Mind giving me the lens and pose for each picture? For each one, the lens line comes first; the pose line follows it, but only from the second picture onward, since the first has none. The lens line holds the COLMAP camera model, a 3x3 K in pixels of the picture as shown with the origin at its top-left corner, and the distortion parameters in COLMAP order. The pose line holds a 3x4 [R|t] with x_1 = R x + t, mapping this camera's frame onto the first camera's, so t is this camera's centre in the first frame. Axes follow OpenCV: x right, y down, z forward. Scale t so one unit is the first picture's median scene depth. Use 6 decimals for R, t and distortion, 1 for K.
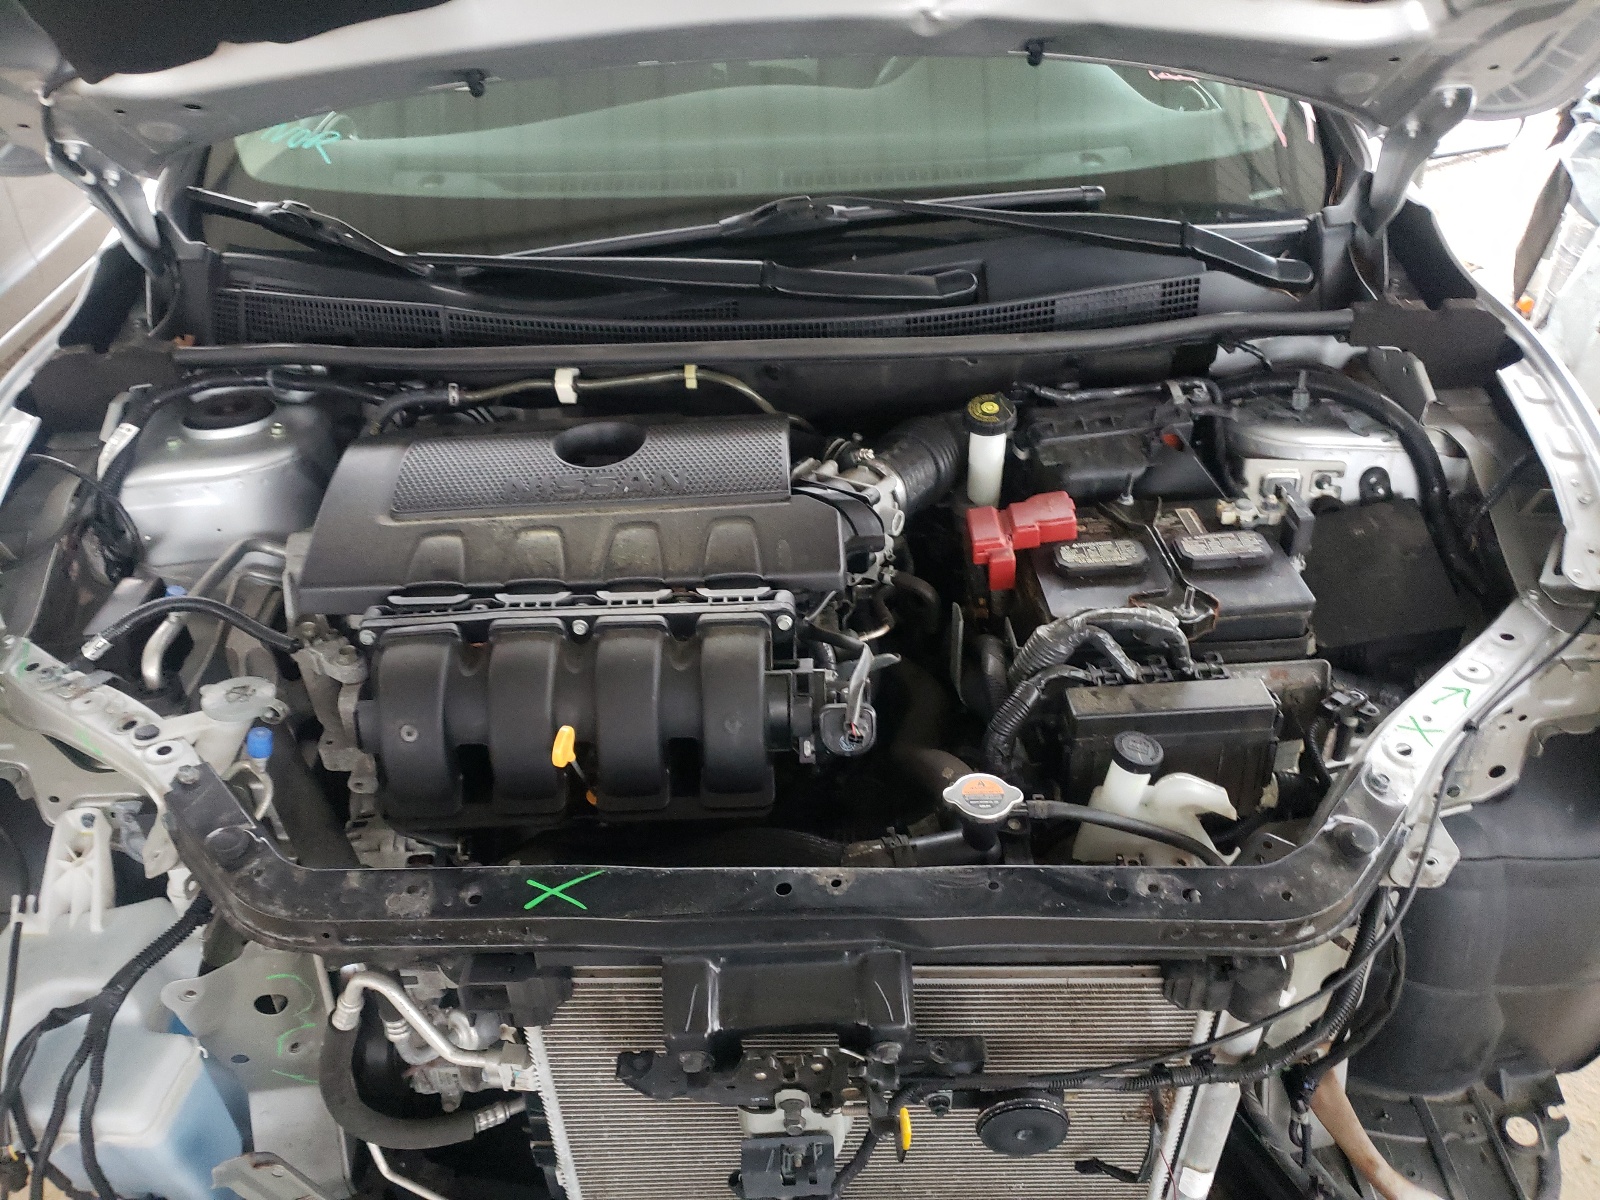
lens RADIAL K [[1257.0, 0, 796.1], [0, 1257.0, 595.5], [0, 0, 1]] dist [0.036195, 0.005702]
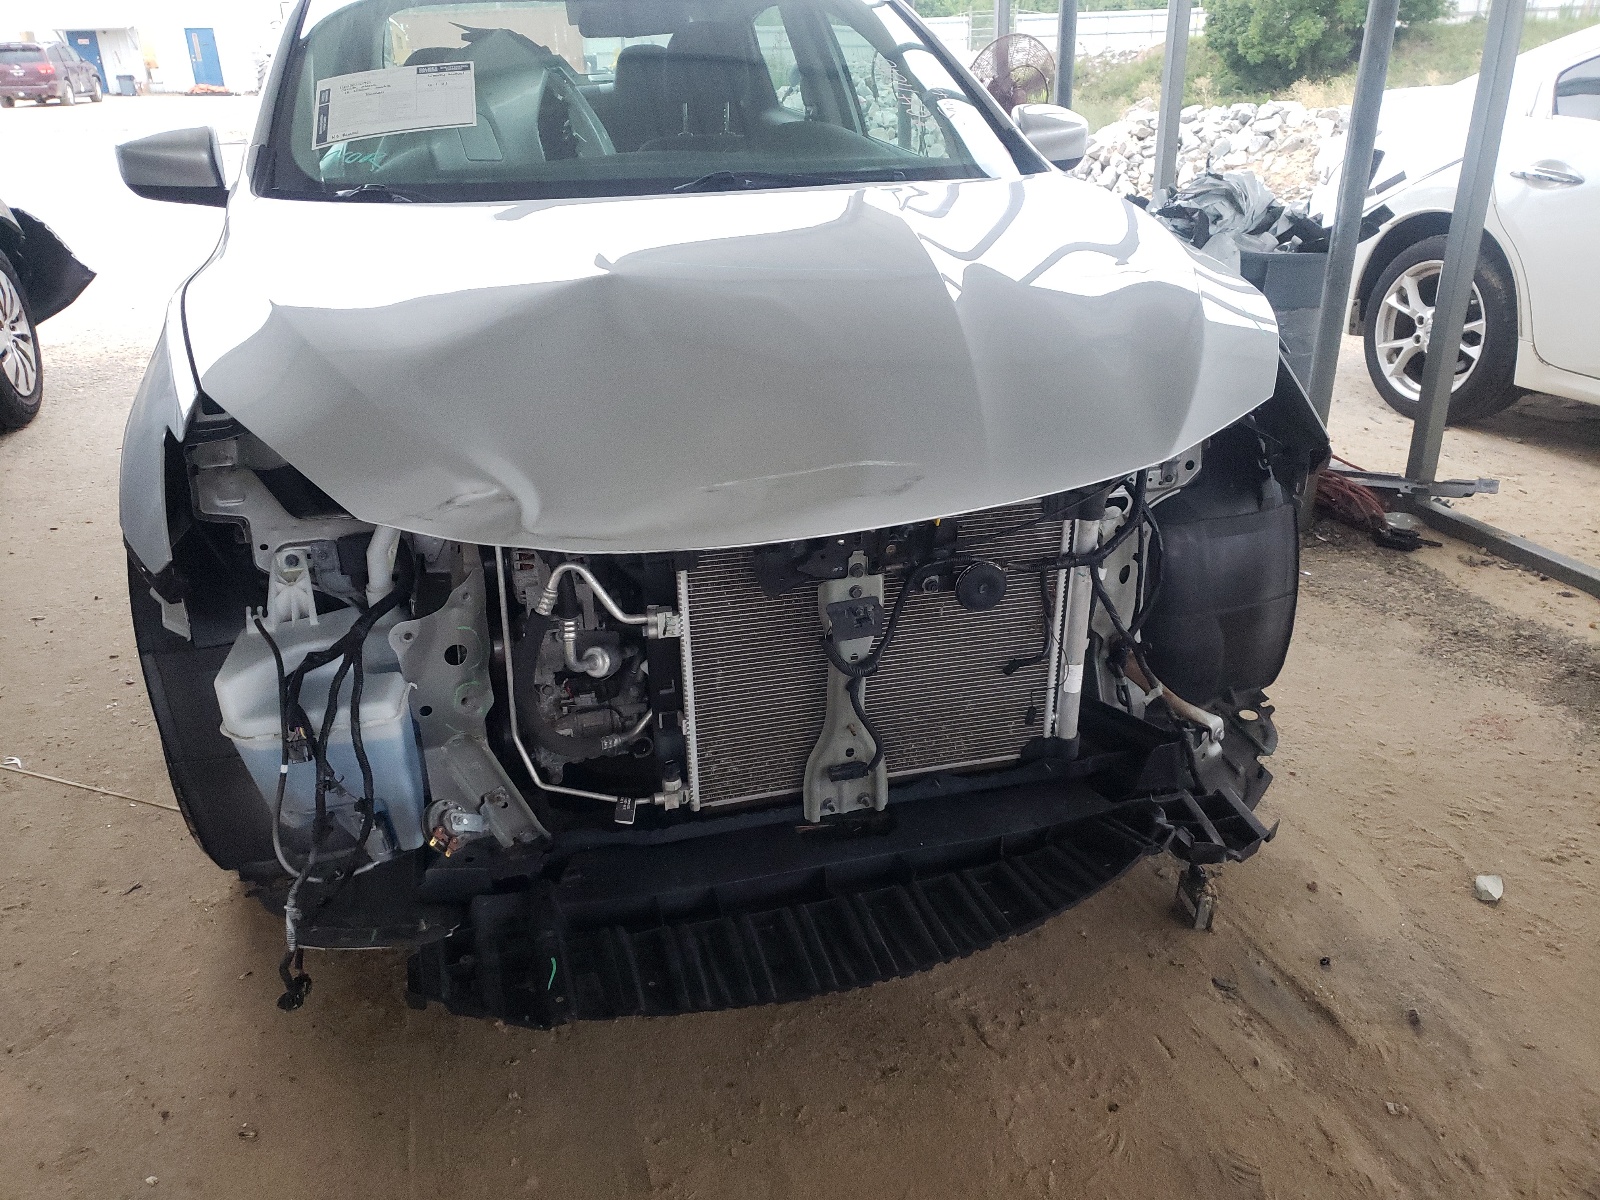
lens RADIAL K [[1241.6, 0, 804.0], [0, 1241.6, 595.5], [0, 0, 1]] dist [0.112855, -0.124545]
pose [[0.964905, -0.092746, 0.245677, -0.382882], [0.142720, 0.970535, -0.194146, 0.596633], [-0.220432, 0.222396, 0.949710, -0.440655]]
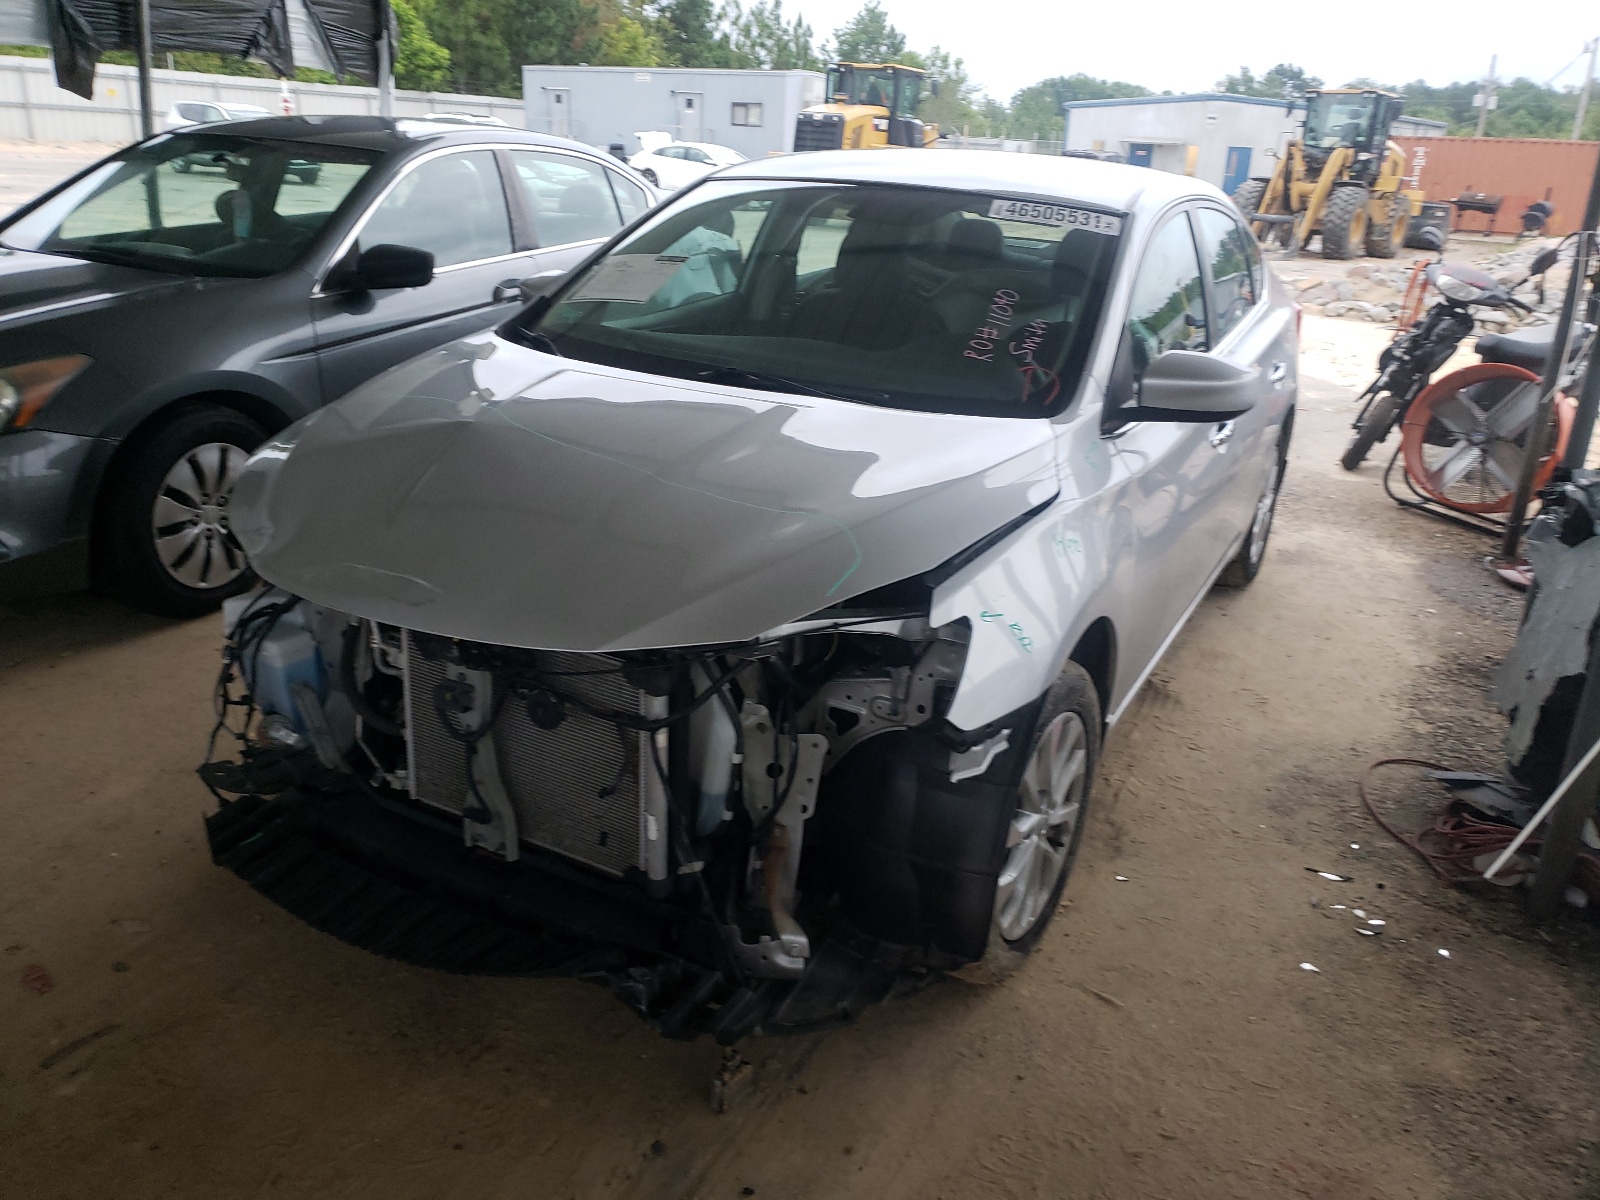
lens RADIAL K [[1257.0, 0, 796.1], [0, 1257.0, 595.5], [0, 0, 1]] dist [0.036195, 0.005702]
pose [[0.867770, 0.236327, -0.437178, 1.193763], [-0.346267, 0.918532, -0.190783, 0.411153], [0.356475, 0.316936, 0.878907, -0.636188]]
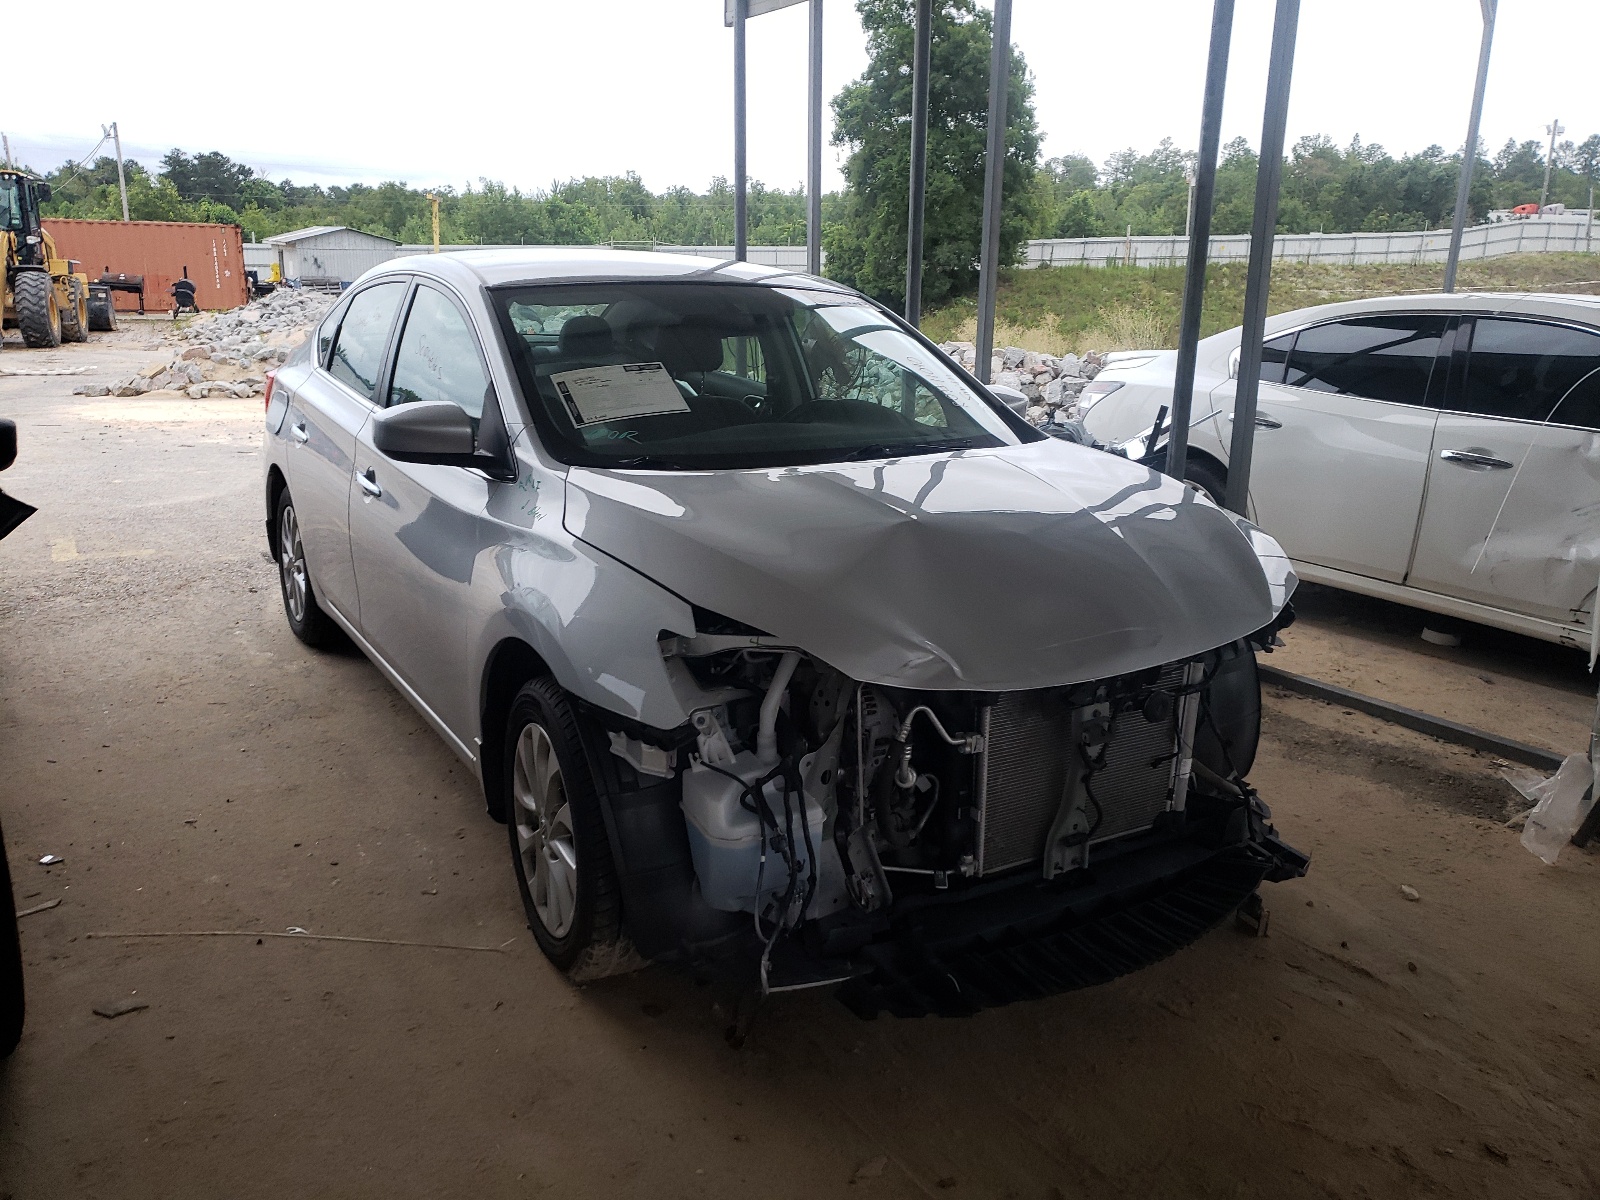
lens RADIAL K [[1257.0, 0, 796.1], [0, 1257.0, 595.5], [0, 0, 1]] dist [0.036195, 0.005702]
pose [[0.858494, -0.089011, 0.505040, -1.485547], [0.264243, 0.920800, -0.286887, 0.631247], [-0.439504, 0.379744, 0.814021, -0.752248]]
